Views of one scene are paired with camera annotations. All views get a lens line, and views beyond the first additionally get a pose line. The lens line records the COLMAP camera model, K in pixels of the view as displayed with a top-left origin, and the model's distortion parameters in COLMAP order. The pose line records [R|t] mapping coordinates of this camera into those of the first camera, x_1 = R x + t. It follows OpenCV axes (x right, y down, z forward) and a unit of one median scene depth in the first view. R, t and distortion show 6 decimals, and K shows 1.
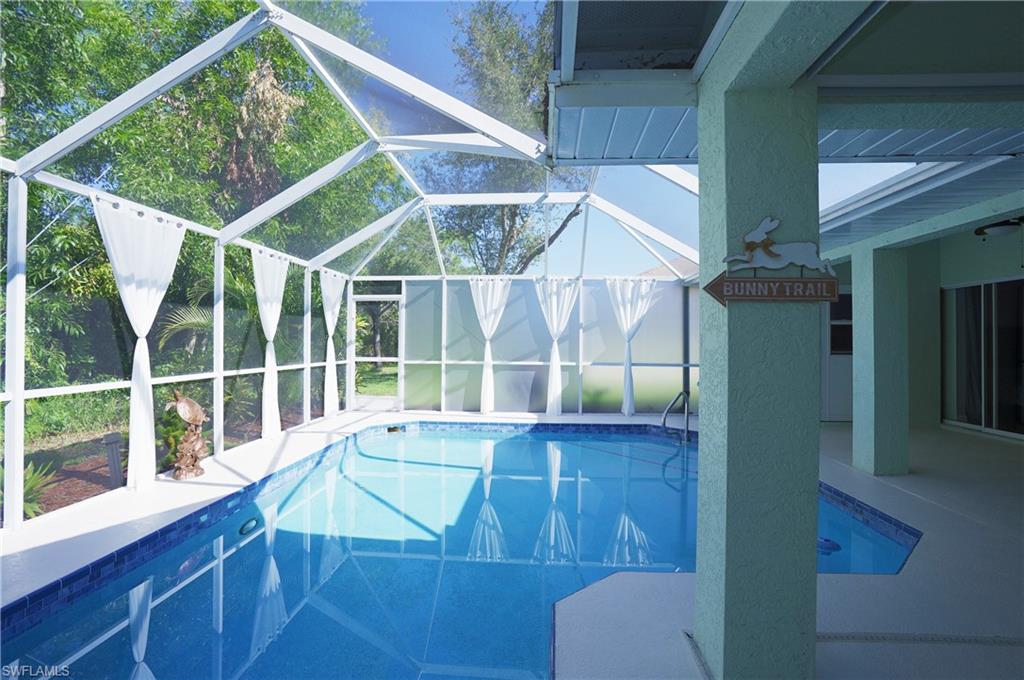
lens RADIAL K [[481.3, 0, 515.0], [0, 481.3, 337.4], [0, 0, 1]] dist [-0.058273, 0.026589]
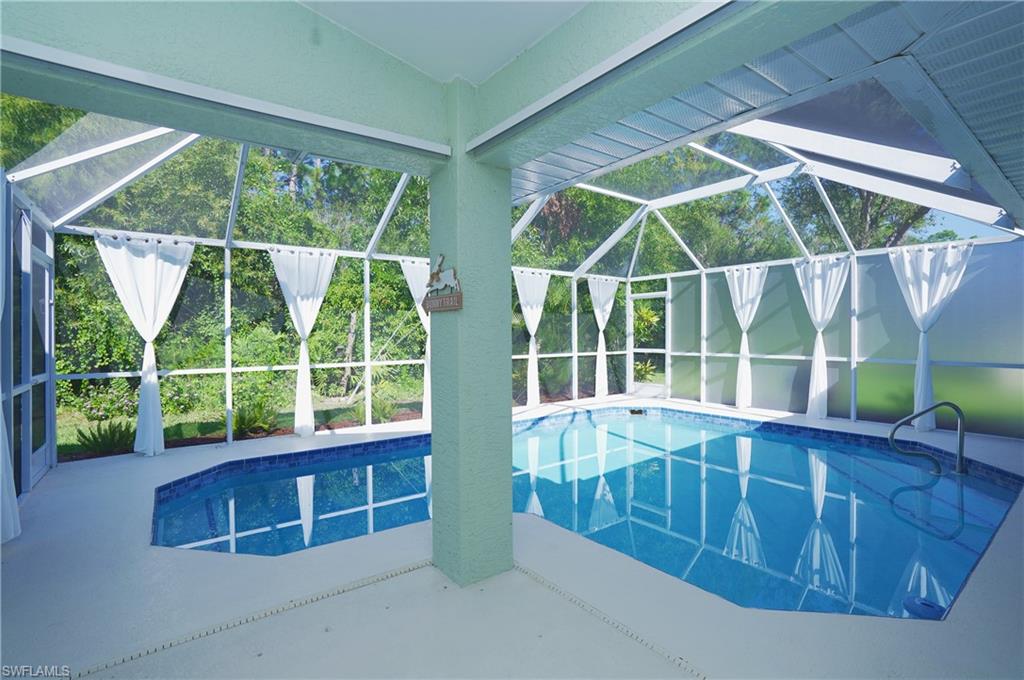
lens RADIAL K [[481.3, 0, 515.0], [0, 481.3, 337.4], [0, 0, 1]] dist [-0.058273, 0.026589]
pose [[0.650168, -0.004194, -0.759779, 0.370267], [0.016229, 0.999833, 0.008368, 0.001073], [0.759617, -0.017771, 0.650128, 0.039895]]
